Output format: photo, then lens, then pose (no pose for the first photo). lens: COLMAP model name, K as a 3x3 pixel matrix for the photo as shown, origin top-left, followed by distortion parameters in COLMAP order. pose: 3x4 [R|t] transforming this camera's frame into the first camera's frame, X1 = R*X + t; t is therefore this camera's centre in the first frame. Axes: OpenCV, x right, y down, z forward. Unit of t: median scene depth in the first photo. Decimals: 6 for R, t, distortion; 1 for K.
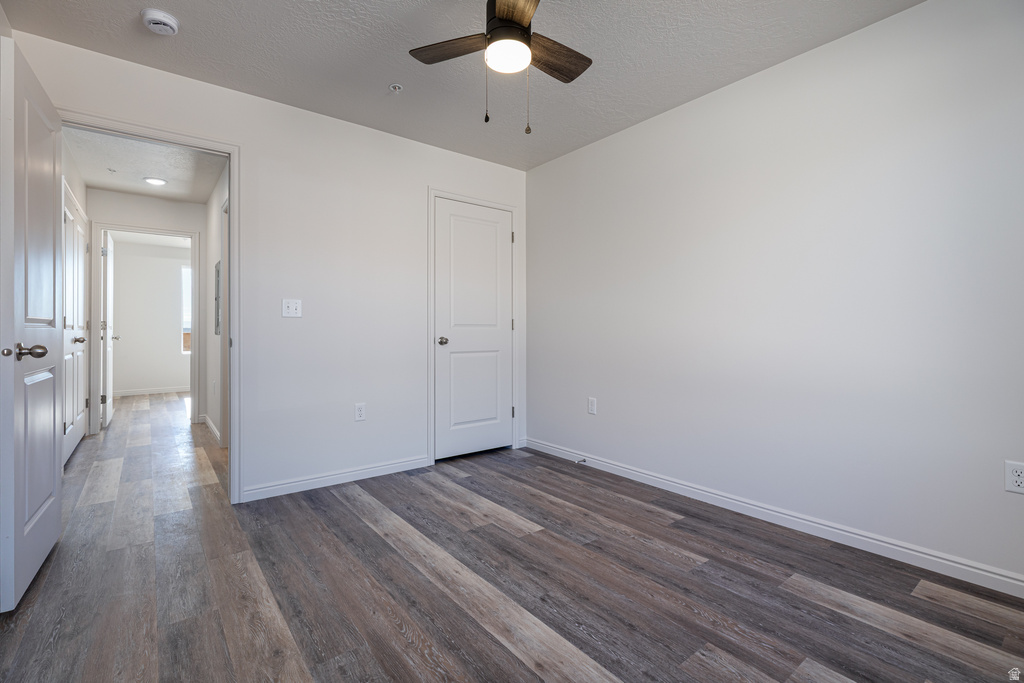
lens RADIAL K [[460.3, 0, 490.4], [0, 460.3, 329.2], [0, 0, 1]] dist [0.005204, -0.000501]
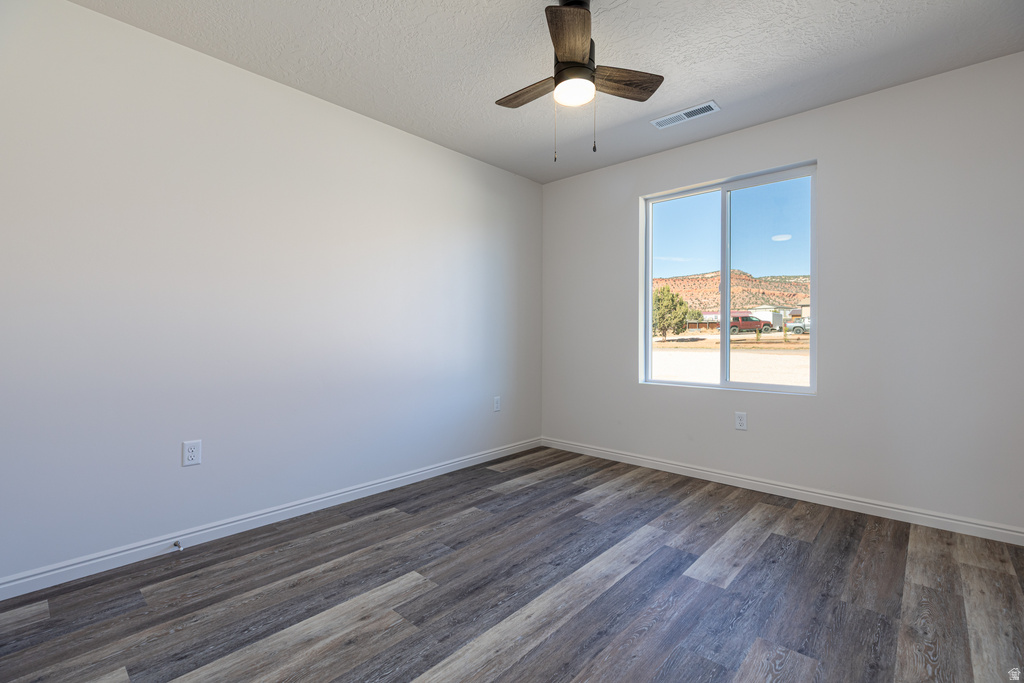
lens RADIAL K [[460.3, 0, 514.8], [0, 460.3, 339.9], [0, 0, 1]] dist [0.005204, -0.000501]
pose [[-0.194486, -0.008274, 0.980870, -0.797651], [-0.001893, 0.999966, 0.008060, -0.006356], [-0.980903, -0.000289, -0.194495, 1.033576]]
